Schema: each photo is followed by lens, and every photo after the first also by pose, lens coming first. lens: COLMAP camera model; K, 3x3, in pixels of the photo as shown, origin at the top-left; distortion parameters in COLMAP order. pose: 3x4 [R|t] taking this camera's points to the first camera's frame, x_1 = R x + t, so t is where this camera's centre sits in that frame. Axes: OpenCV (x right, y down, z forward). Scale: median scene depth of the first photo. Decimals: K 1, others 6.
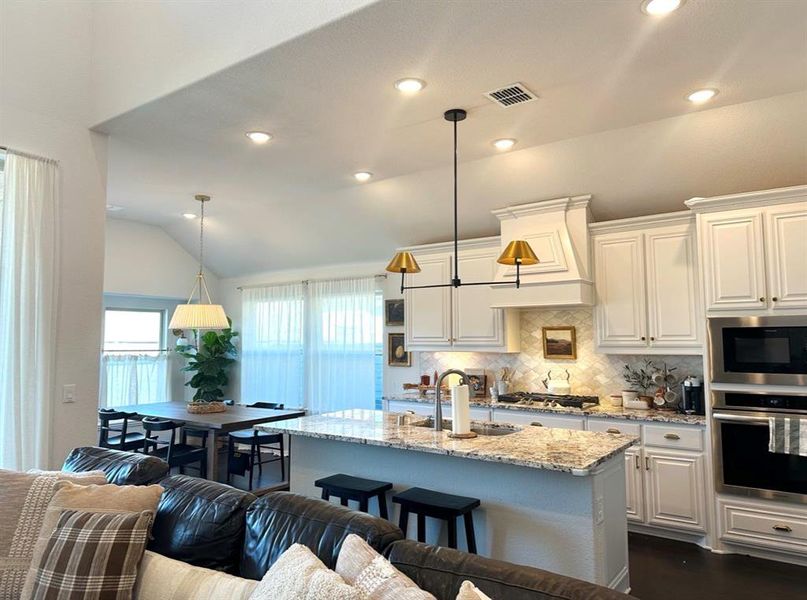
lens RADIAL K [[560.3, 0, 403.5], [0, 560.3, 300.0], [0, 0, 1]] dist [0.087446, -0.091755]
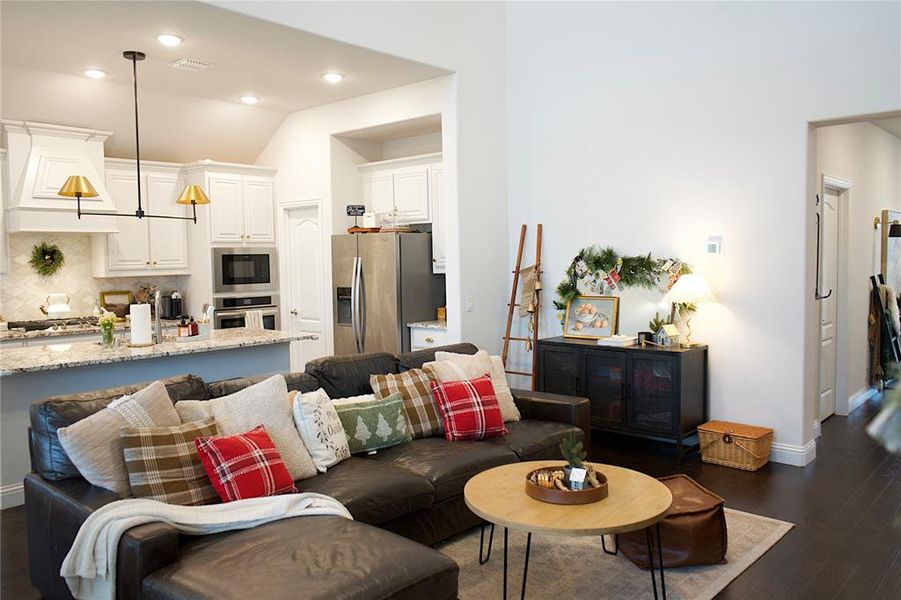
lens RADIAL K [[716.2, 0, 450.5], [0, 716.2, 300.0], [0, 0, 1]] dist [-0.012274, 0.008504]
pose [[0.100744, -0.060081, 0.993097, -0.957561], [-0.059342, 0.996035, 0.066278, 0.006840], [-0.993141, -0.065610, 0.096779, 0.190903]]
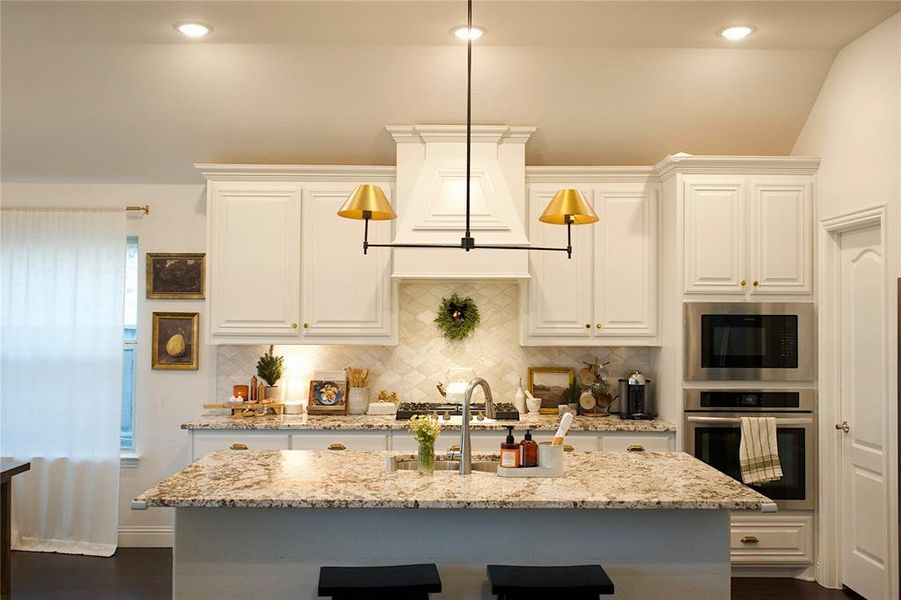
lens RADIAL K [[854.5, 0, 450.5], [0, 854.5, 300.0], [0, 0, 1]] dist [0.005288, 0.007301]
pose [[0.805450, 0.017870, 0.592395, -0.384079], [-0.050796, 0.997949, 0.038960, -0.002276], [-0.590484, -0.061472, 0.804705, 0.169064]]
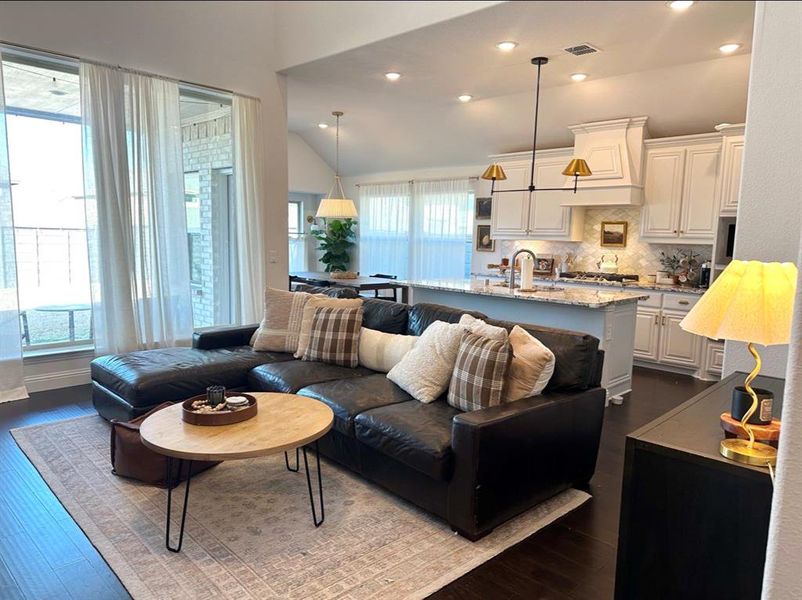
lens RADIAL K [[560.8, 0, 401.0], [0, 560.8, 300.0], [0, 0, 1]] dist [0.173978, -0.296578]
pose [[0.988556, 0.046244, -0.143591, -0.009352], [-0.018636, 0.982001, 0.187957, -0.013614], [0.149698, -0.183130, 0.971624, -0.381944]]
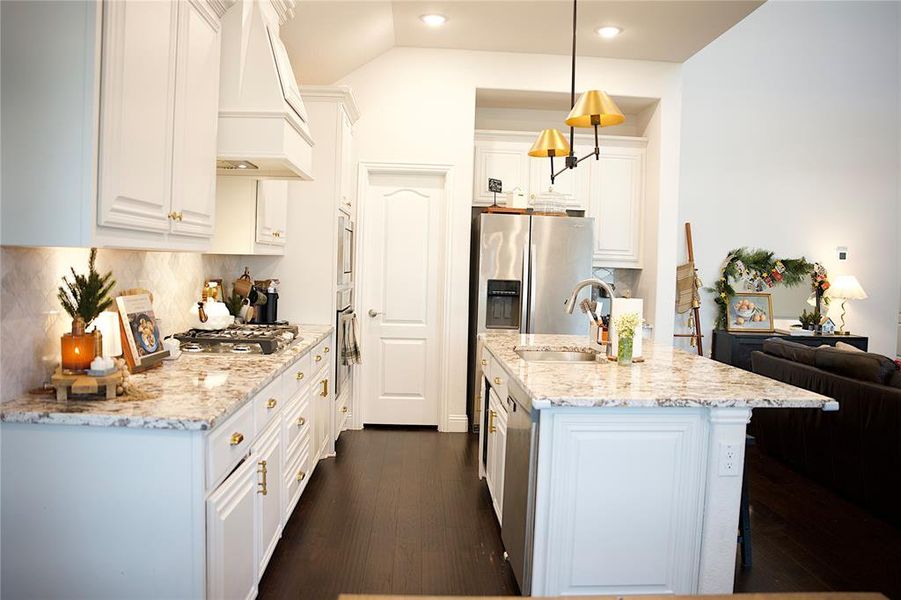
lens RADIAL K [[708.8, 0, 450.5], [0, 708.8, 300.0], [0, 0, 1]] dist [-0.111280, 0.000857]
pose [[-0.624677, -0.058346, 0.778700, -0.400557], [-0.087795, 0.996130, 0.004208, 0.120062], [-0.775932, -0.065737, -0.627382, 1.284768]]
